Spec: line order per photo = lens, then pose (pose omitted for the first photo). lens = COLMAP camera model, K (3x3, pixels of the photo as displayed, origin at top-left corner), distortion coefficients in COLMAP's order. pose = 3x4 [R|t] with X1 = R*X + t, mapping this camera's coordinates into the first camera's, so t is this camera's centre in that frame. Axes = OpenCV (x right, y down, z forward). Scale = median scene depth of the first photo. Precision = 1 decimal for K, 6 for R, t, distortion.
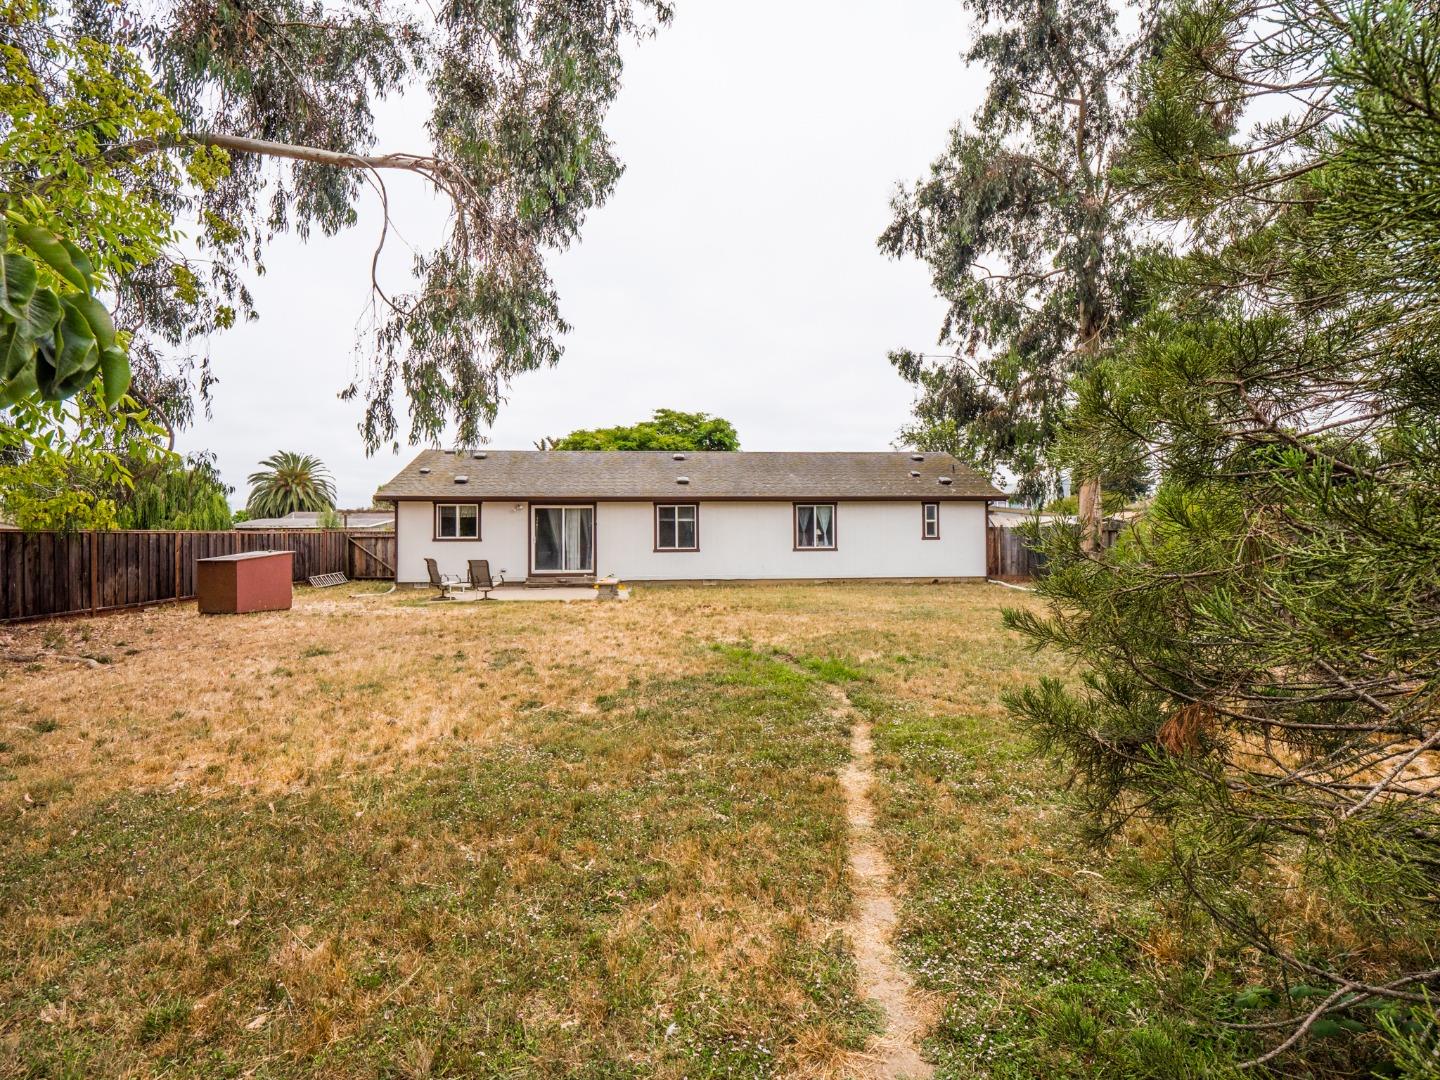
lens RADIAL K [[702.3, 0, 717.4], [0, 702.3, 532.4], [0, 0, 1]] dist [-0.001346, -0.001328]
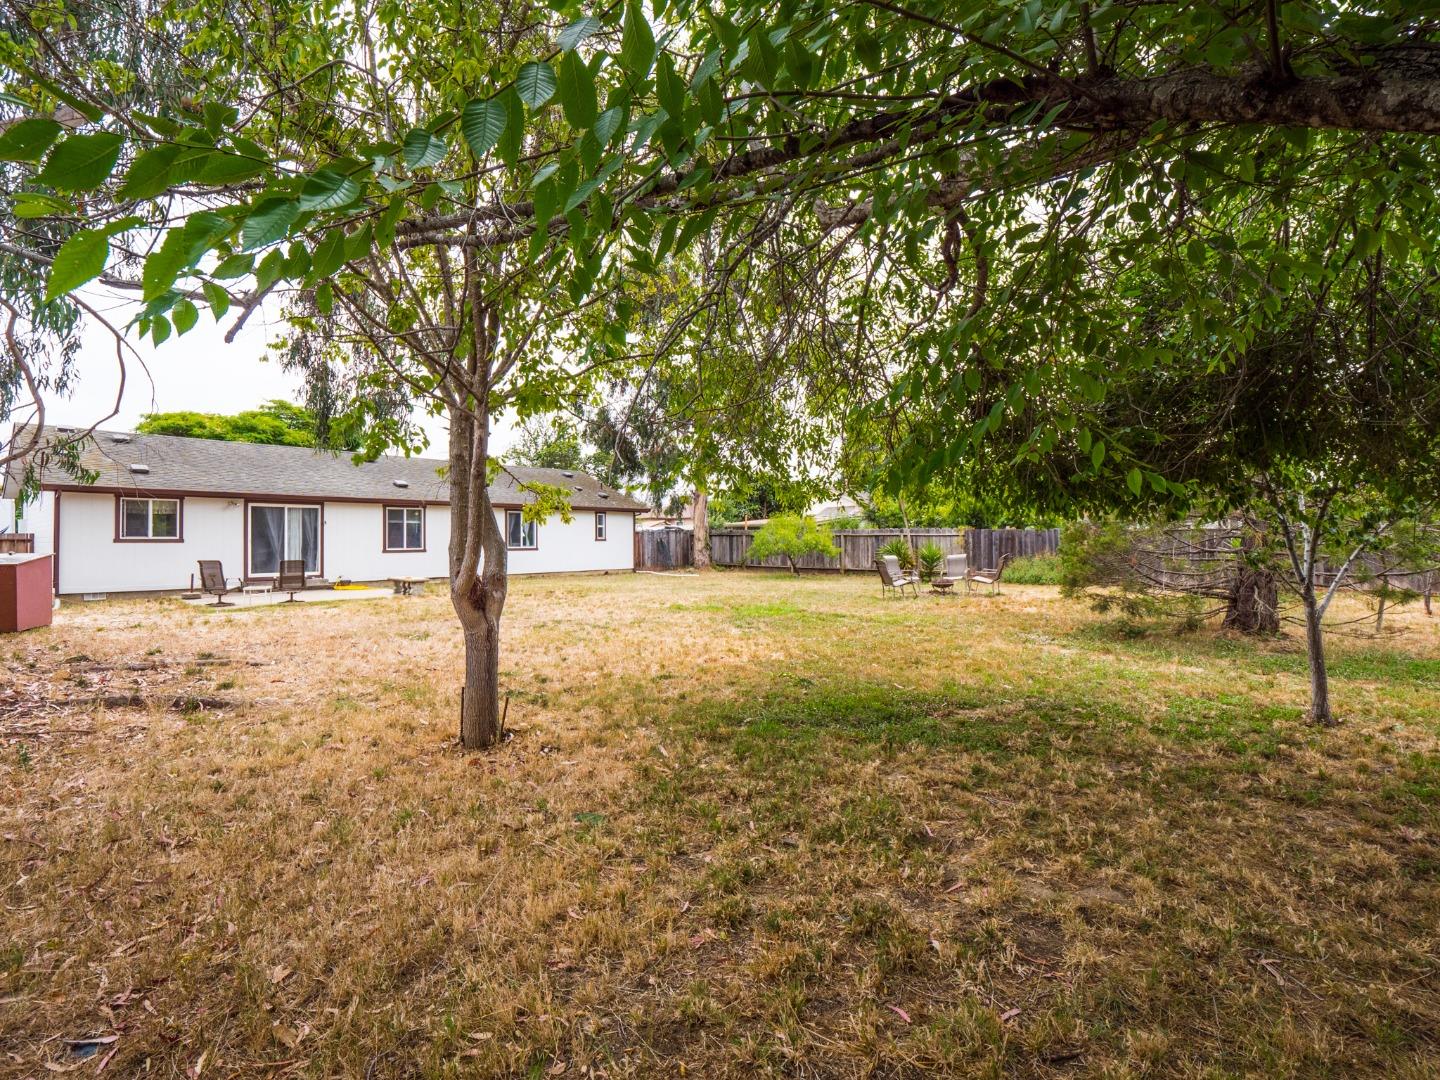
lens RADIAL K [[702.3, 0, 717.4], [0, 702.3, 532.4], [0, 0, 1]] dist [-0.001346, -0.001328]
pose [[0.719895, 0.008593, 0.694030, -0.449300], [-0.003915, 0.999958, -0.008320, 0.004922], [-0.694072, 0.003273, 0.719898, -0.080452]]
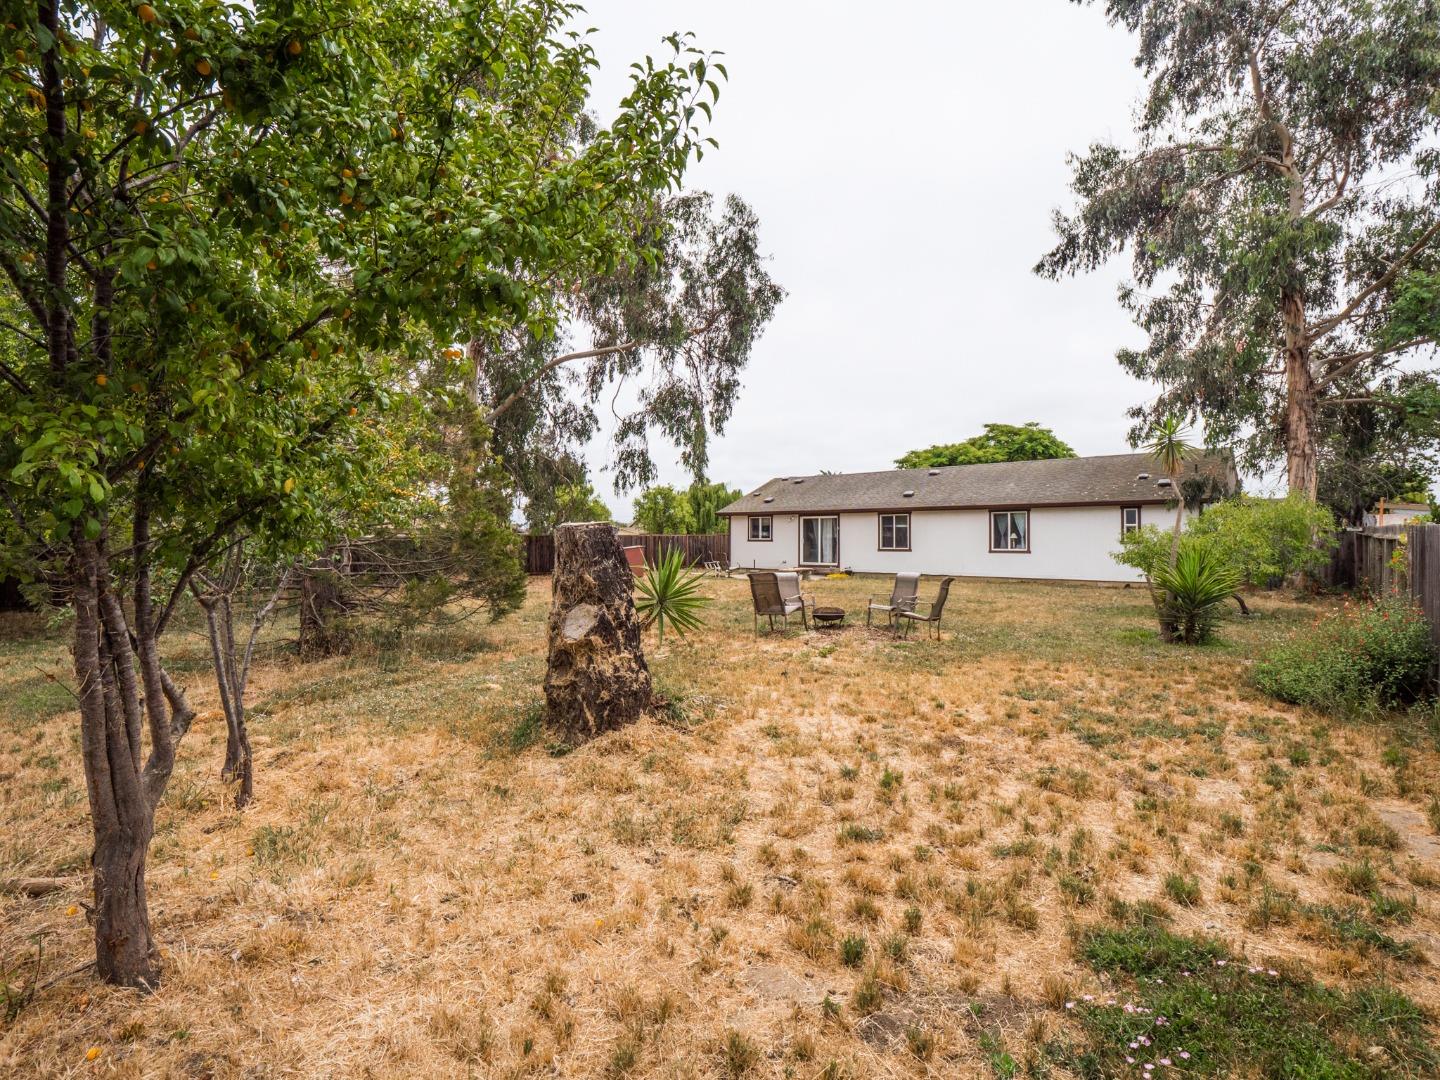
lens RADIAL K [[702.3, 0, 717.4], [0, 702.3, 532.4], [0, 0, 1]] dist [-0.001346, -0.001328]
pose [[0.694816, -0.000292, -0.719188, 0.627867], [-0.002639, 0.999992, -0.002956, -0.001958], [0.719183, 0.003952, 0.694809, -0.107129]]
